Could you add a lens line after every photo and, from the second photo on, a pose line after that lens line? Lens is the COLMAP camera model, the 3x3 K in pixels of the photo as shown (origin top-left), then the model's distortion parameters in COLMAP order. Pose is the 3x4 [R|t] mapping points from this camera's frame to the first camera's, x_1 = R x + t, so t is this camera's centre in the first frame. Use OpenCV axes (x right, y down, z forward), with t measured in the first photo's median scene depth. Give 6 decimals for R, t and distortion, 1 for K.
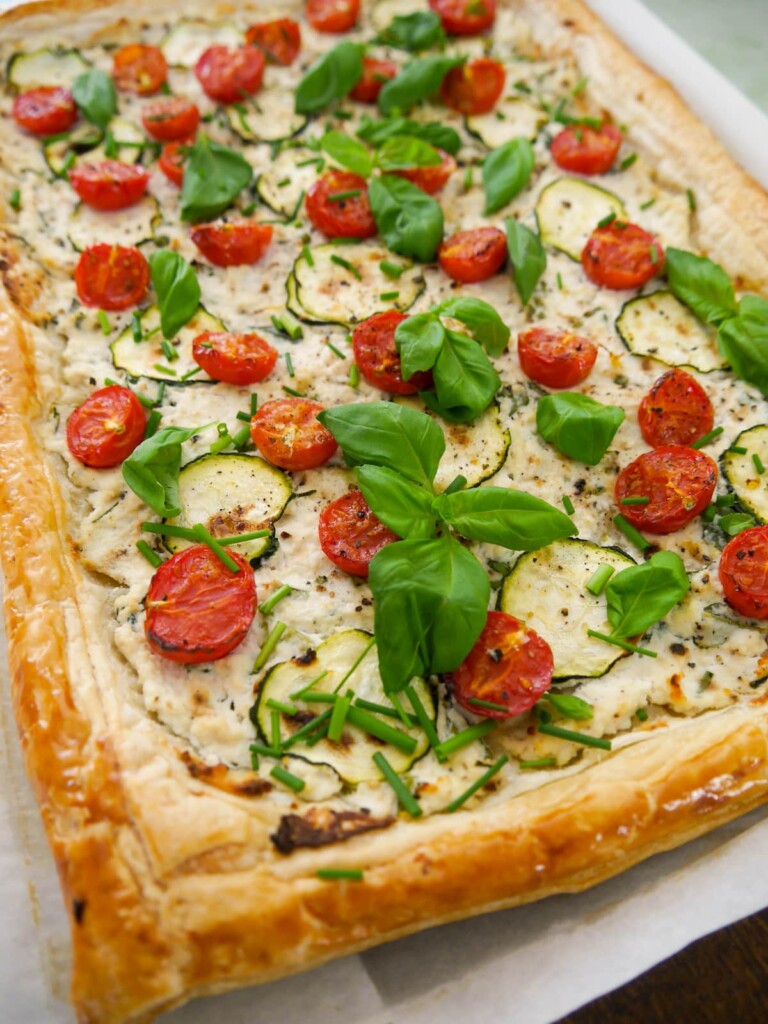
lens RADIAL K [[848.9, 0, 388.6], [0, 848.9, 513.9], [0, 0, 1]] dist [-0.080313, 0.039326]
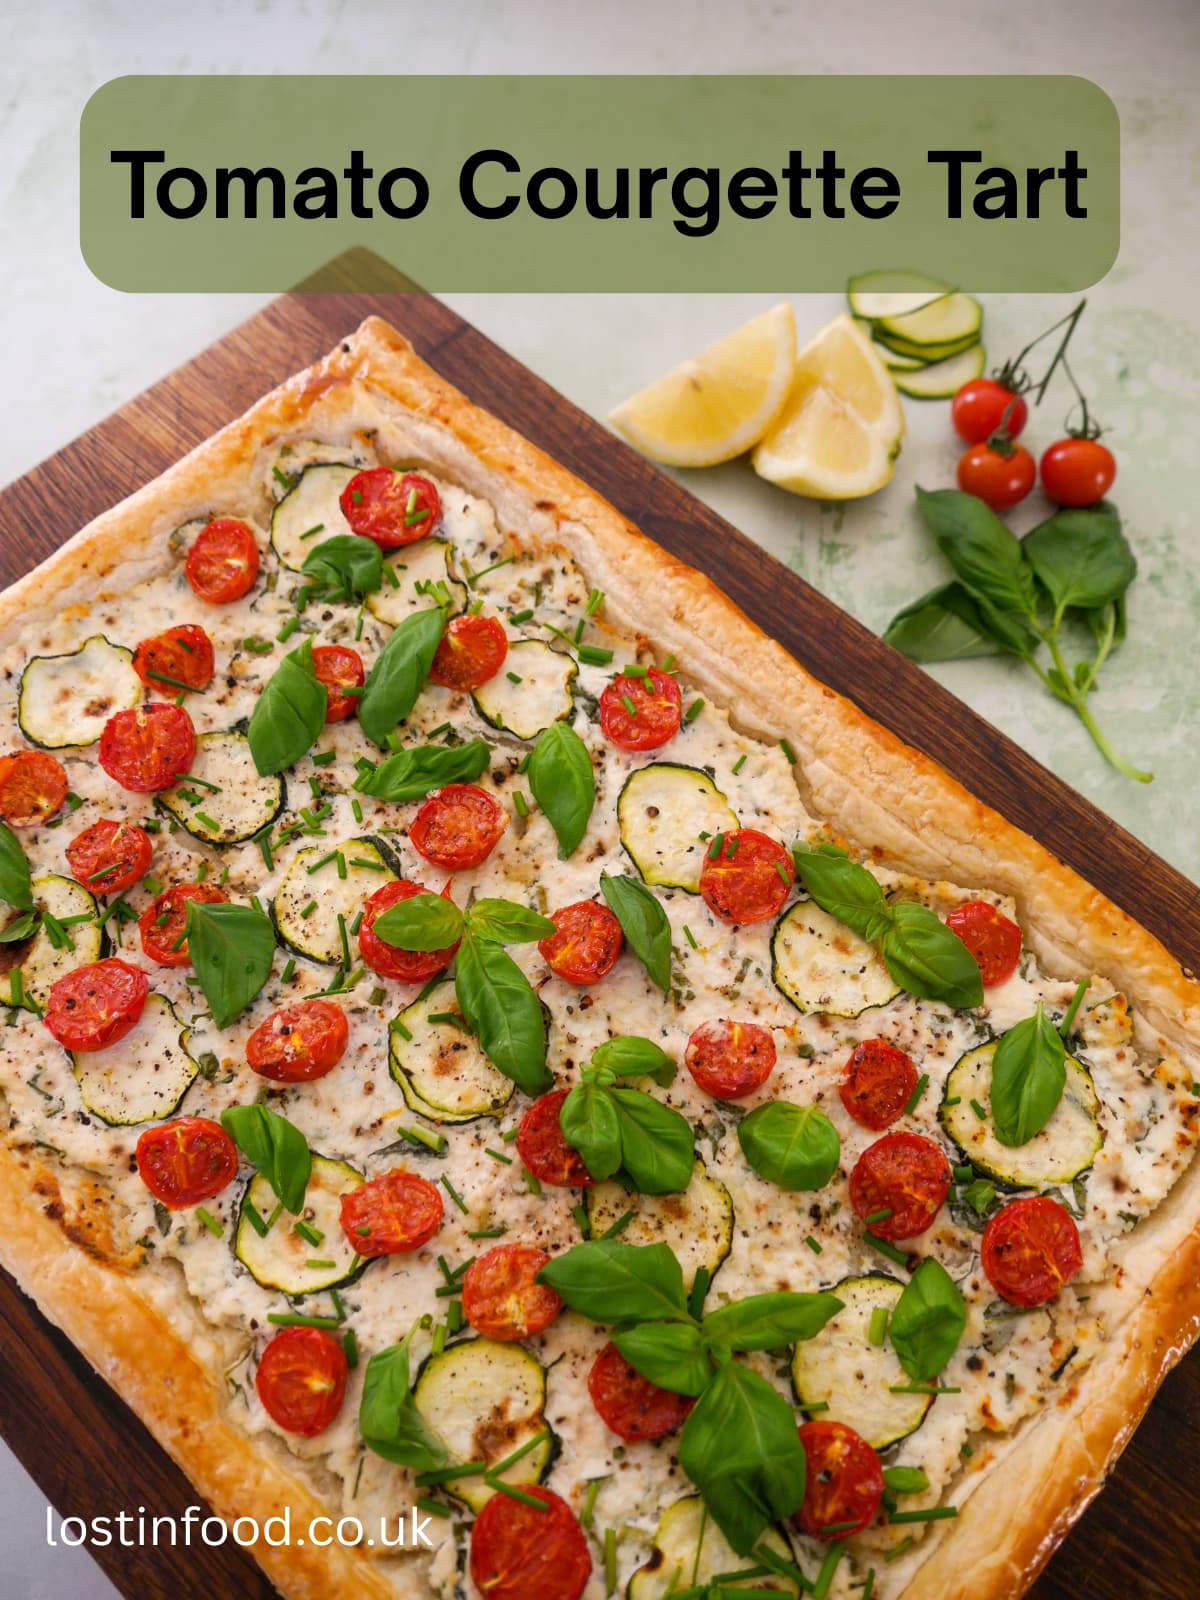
lens RADIAL K [[1326.4, 0, 607.1], [0, 1326.4, 803.0], [0, 0, 1]] dist [-0.080313, 0.039326]
pose [[0.908763, -0.382610, 0.166612, -0.048722], [0.354823, 0.918579, 0.174107, -0.741471], [-0.219661, -0.099104, 0.970529, -0.294968]]
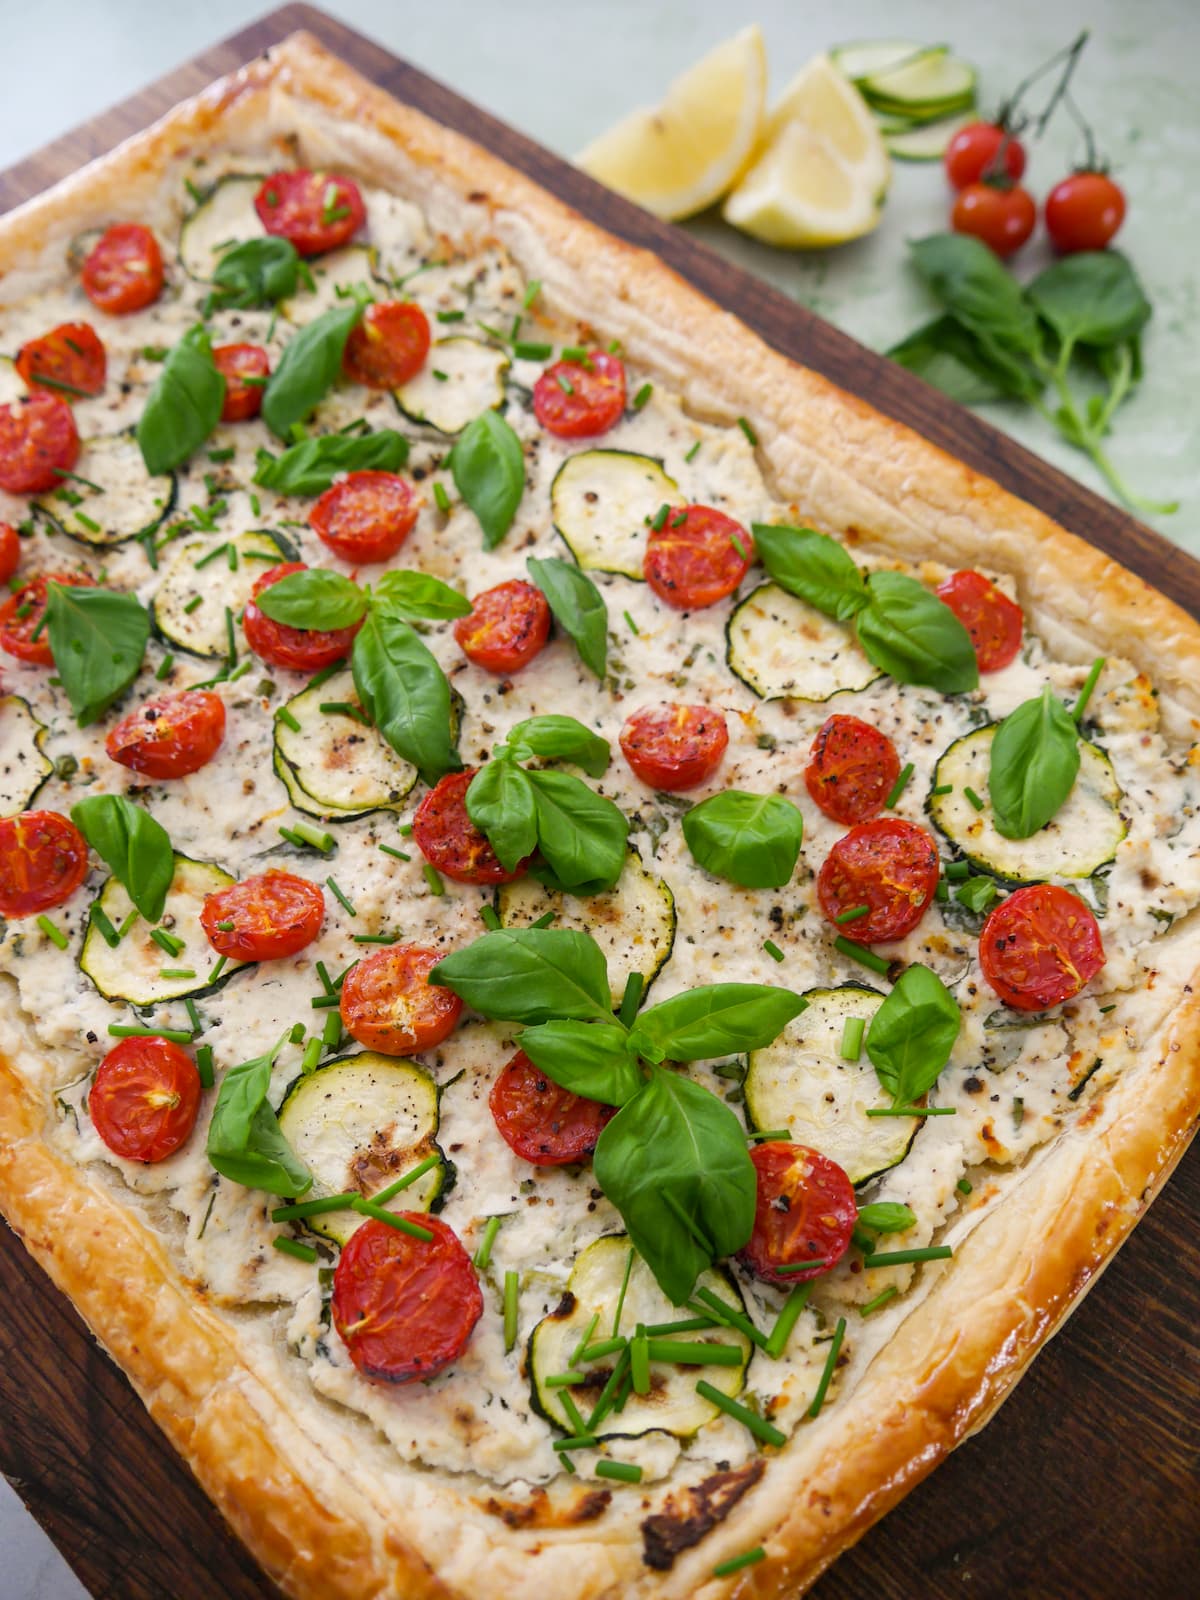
lens RADIAL K [[1326.4, 0, 607.1], [0, 1326.4, 803.0], [0, 0, 1]] dist [-0.080313, 0.039326]
pose [[0.910718, -0.382281, 0.156376, -0.058902], [0.366591, 0.922566, 0.120343, -0.311656], [-0.190272, -0.052272, 0.980339, -0.134172]]
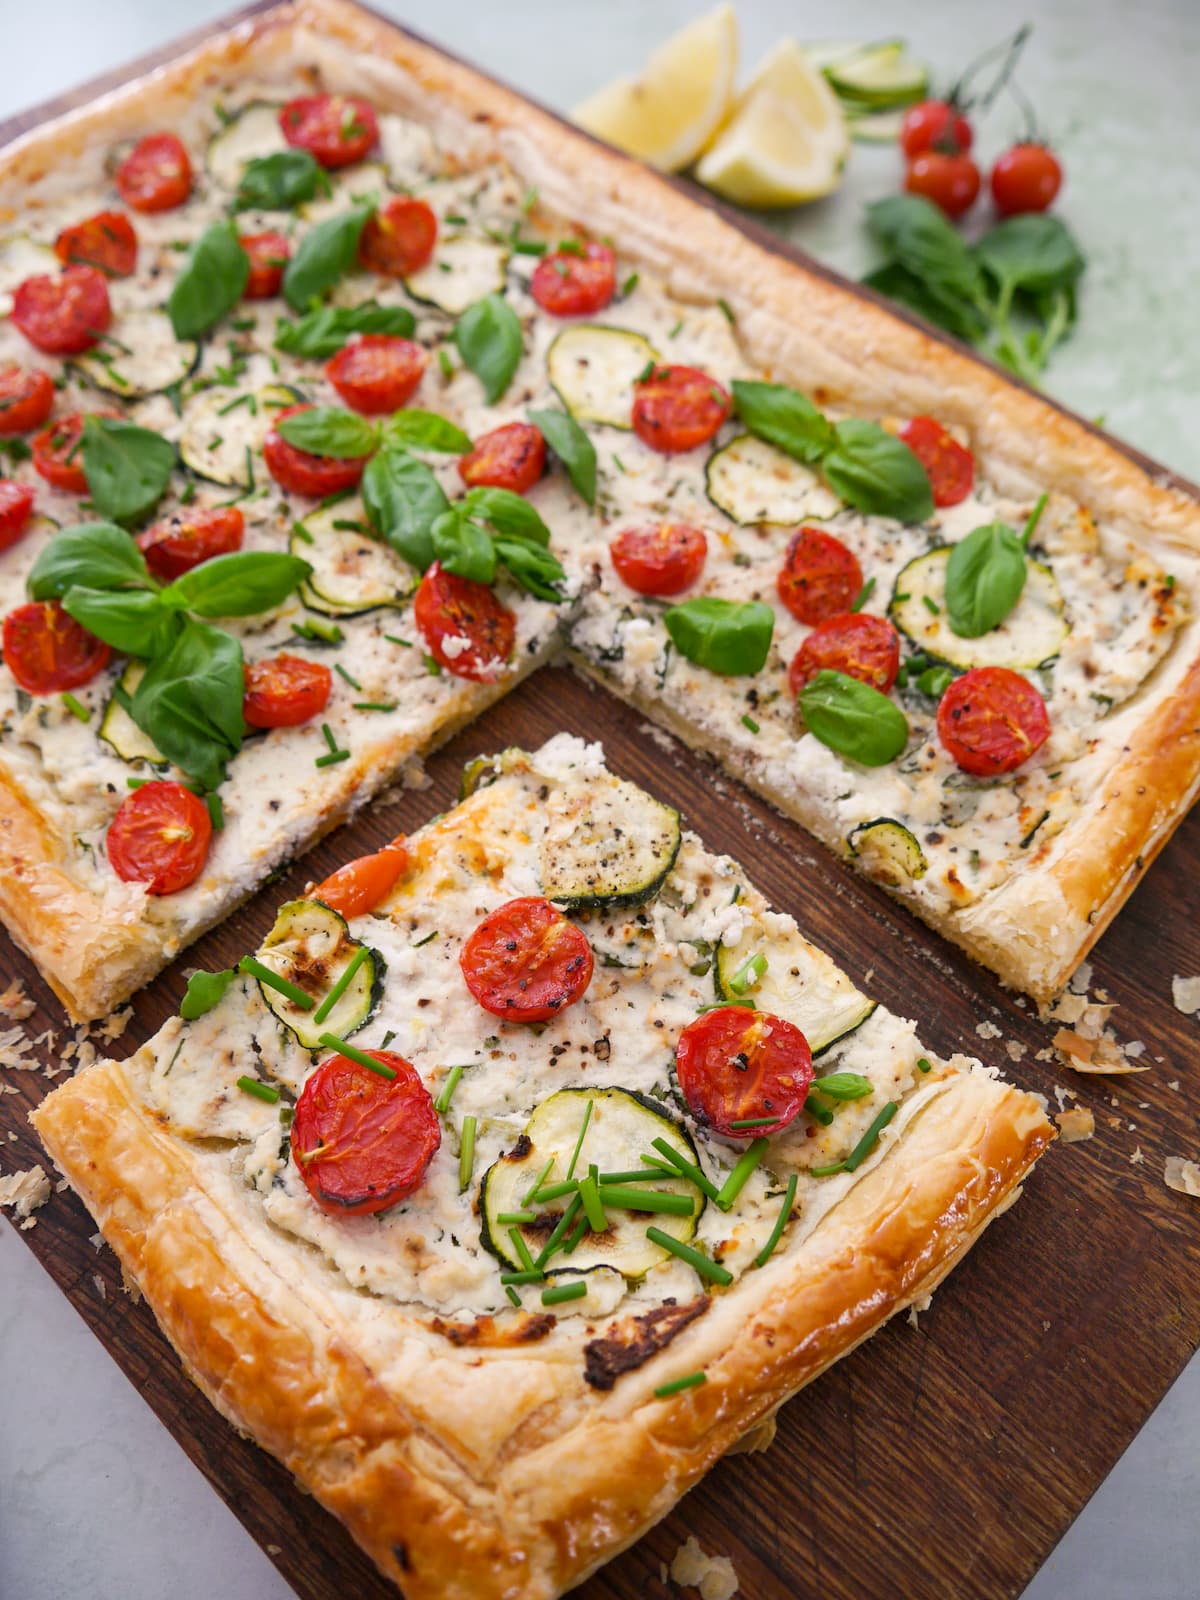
lens RADIAL K [[1326.4, 0, 607.1], [0, 1326.4, 803.0], [0, 0, 1]] dist [-0.080313, 0.039326]
pose [[0.911862, -0.354090, 0.207670, -0.198746], [0.349105, 0.935066, 0.061453, -0.064369], [-0.215946, 0.016462, 0.976267, -0.227612]]
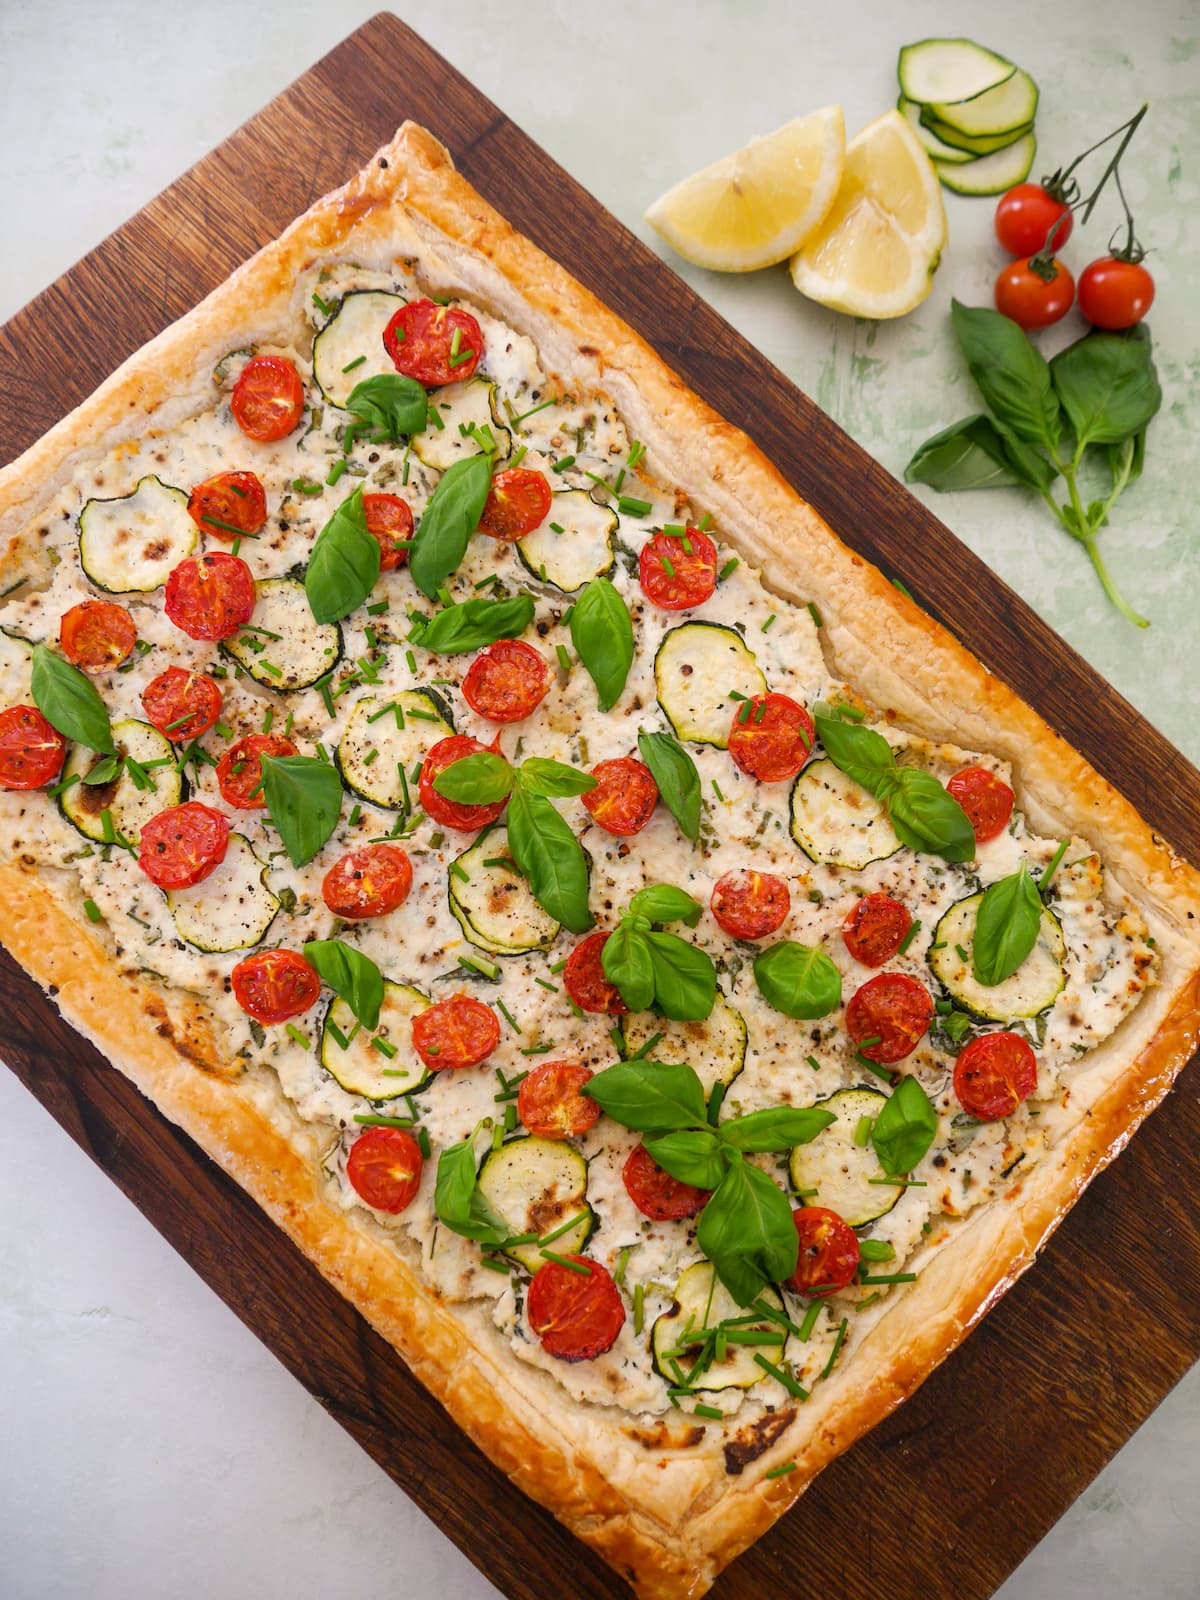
lens RADIAL K [[1326.4, 0, 607.1], [0, 1326.4, 803.0], [0, 0, 1]] dist [-0.080313, 0.039326]
pose [[0.915604, -0.395233, 0.073895, -0.027803], [0.327676, 0.839967, 0.432532, -1.058436], [-0.233020, -0.371814, 0.898586, -0.344268]]
